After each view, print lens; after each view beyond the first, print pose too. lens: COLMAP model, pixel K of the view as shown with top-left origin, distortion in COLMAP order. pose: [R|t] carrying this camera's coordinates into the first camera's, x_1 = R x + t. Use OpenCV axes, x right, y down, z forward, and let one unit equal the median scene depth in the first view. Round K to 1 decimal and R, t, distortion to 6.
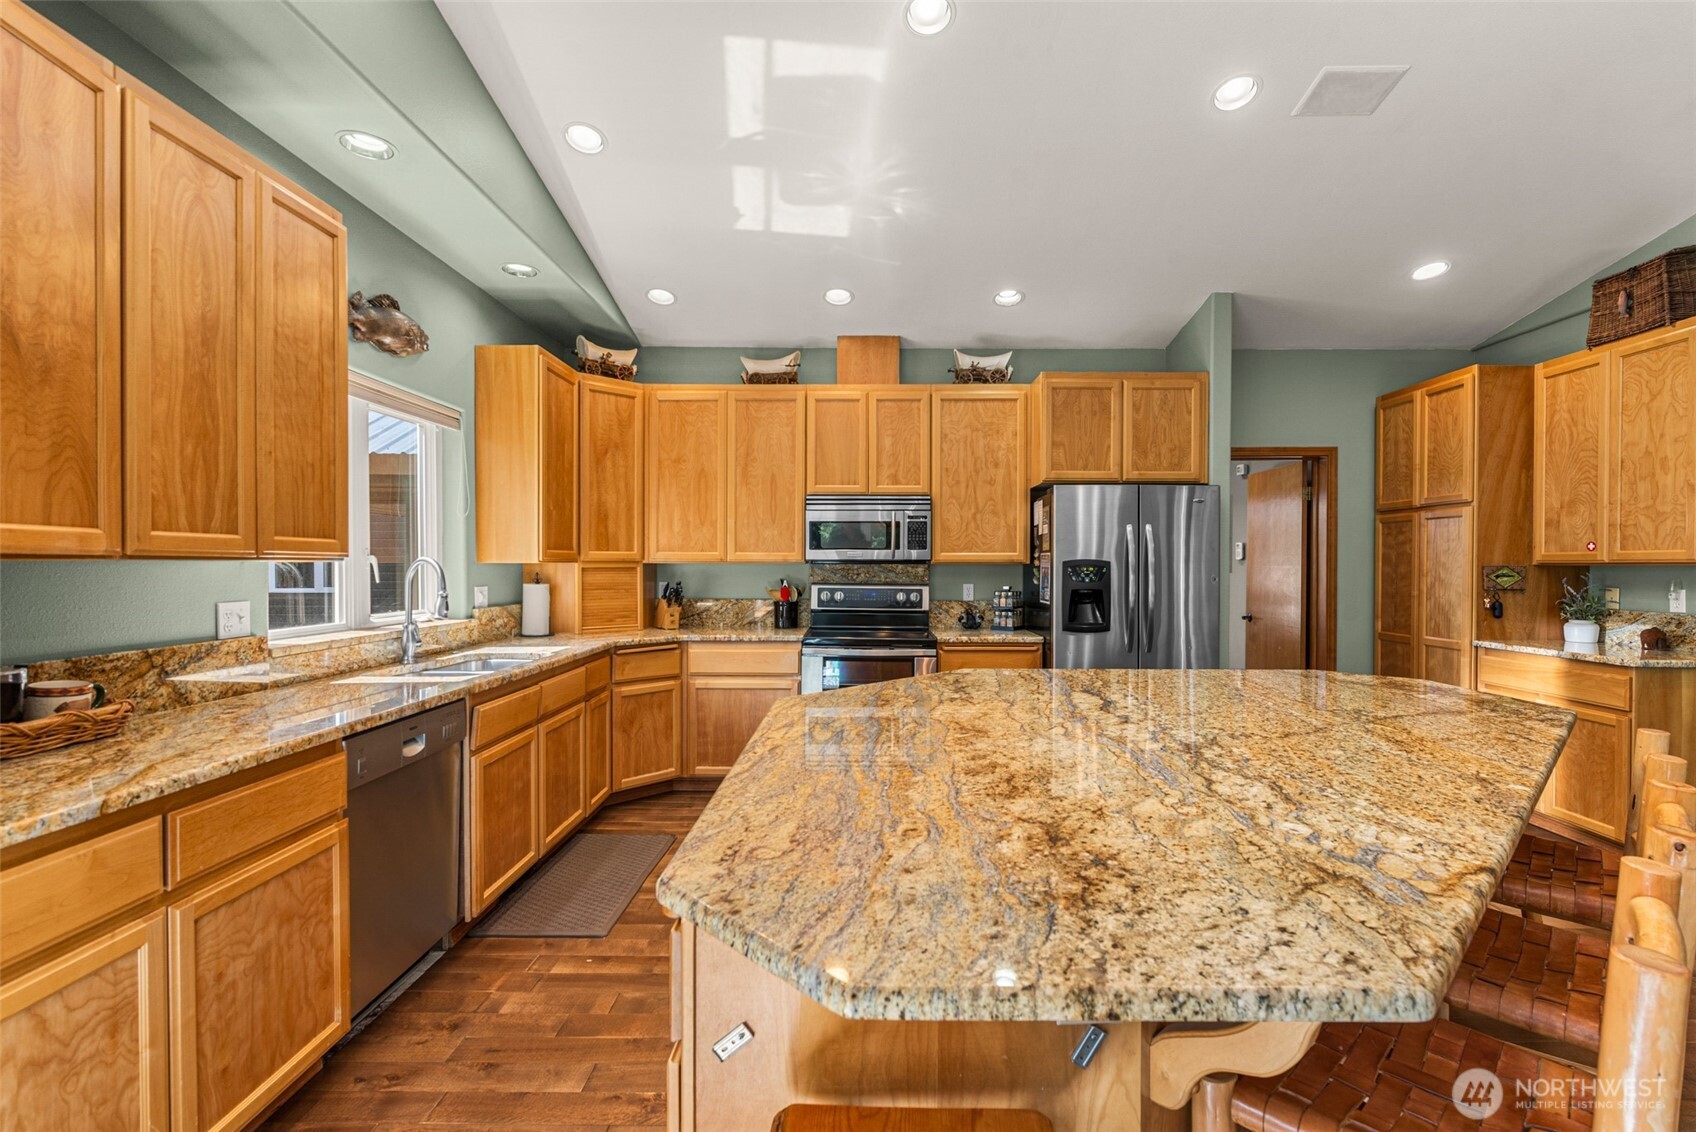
lens RADIAL K [[735.9, 0, 850.9], [0, 735.9, 577.8], [0, 0, 1]] dist [0.006747, -0.002441]
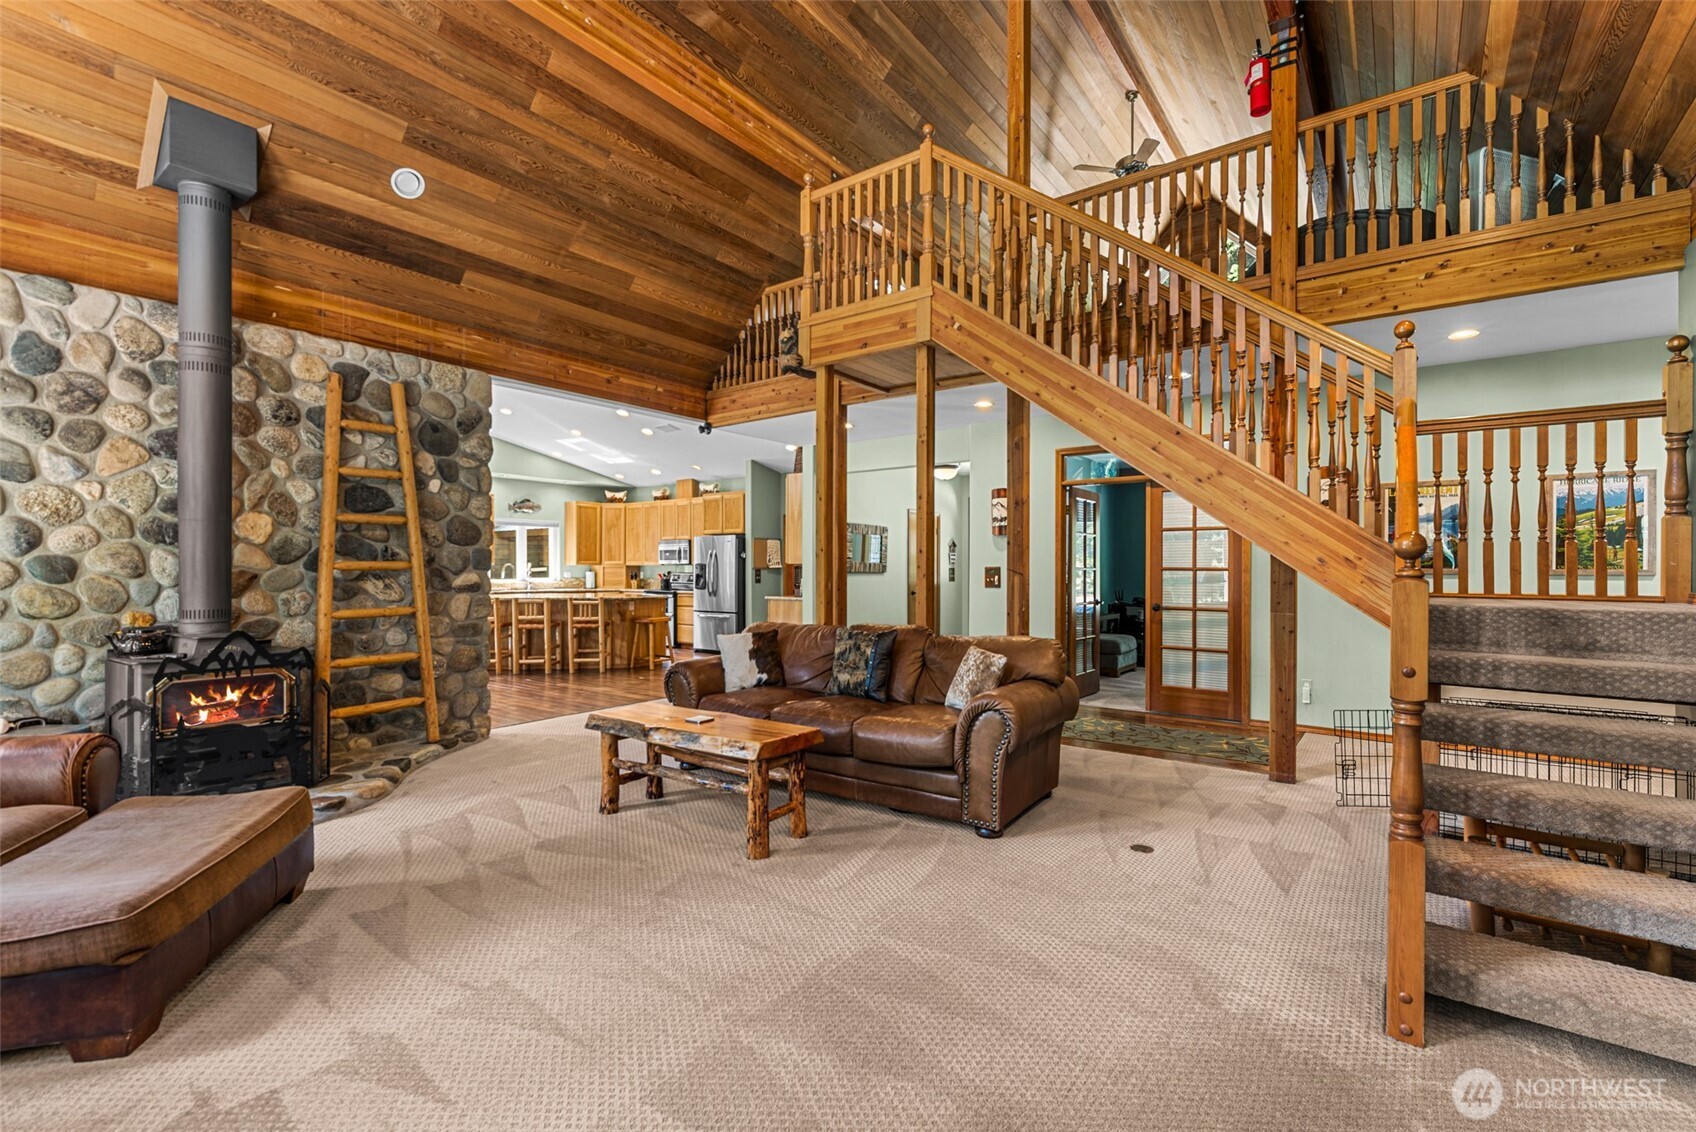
lens RADIAL K [[735.9, 0, 874.0], [0, 735.9, 569.9], [0, 0, 1]] dist [0.006747, -0.002441]
pose [[0.822042, 0.000222, -0.569427, 2.231313], [-0.011812, 0.999791, -0.016663, 0.035700], [0.569305, 0.020423, 0.821873, -0.839041]]
